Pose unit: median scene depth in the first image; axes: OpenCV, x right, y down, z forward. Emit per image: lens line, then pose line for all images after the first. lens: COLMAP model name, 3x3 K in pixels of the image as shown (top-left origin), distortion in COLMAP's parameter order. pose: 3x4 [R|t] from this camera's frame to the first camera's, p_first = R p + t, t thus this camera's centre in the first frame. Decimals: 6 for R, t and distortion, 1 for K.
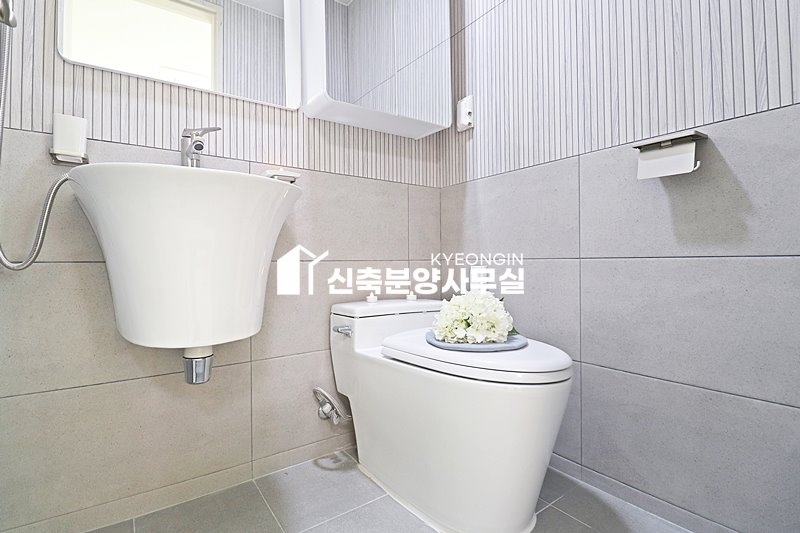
lens RADIAL K [[370.2, 0, 399.6], [0, 370.2, 258.7], [0, 0, 1]] dist [-0.003355, -0.012812]
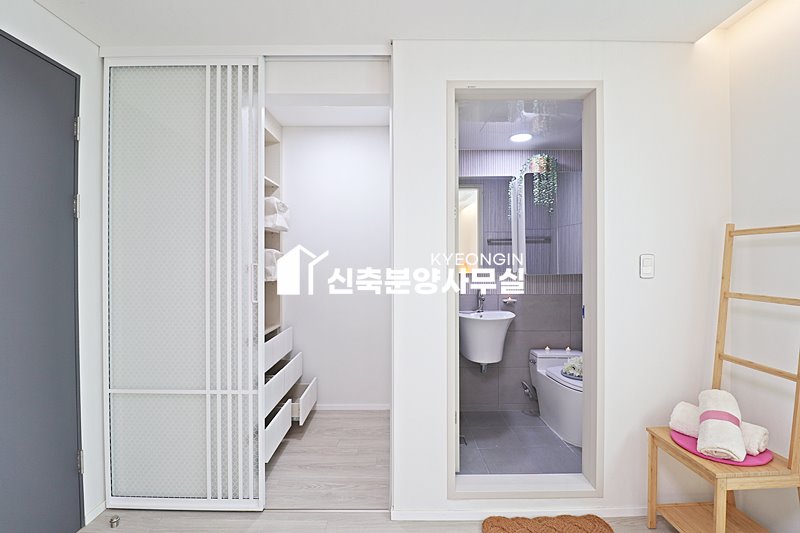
lens RADIAL K [[370.2, 0, 399.6], [0, 370.2, 258.7], [0, 0, 1]] dist [-0.003355, -0.012812]
pose [[0.810197, 0.008391, -0.586098, 0.568357], [-0.001887, 0.999930, 0.011706, -0.523307], [0.586155, -0.008378, 0.810156, -1.545741]]
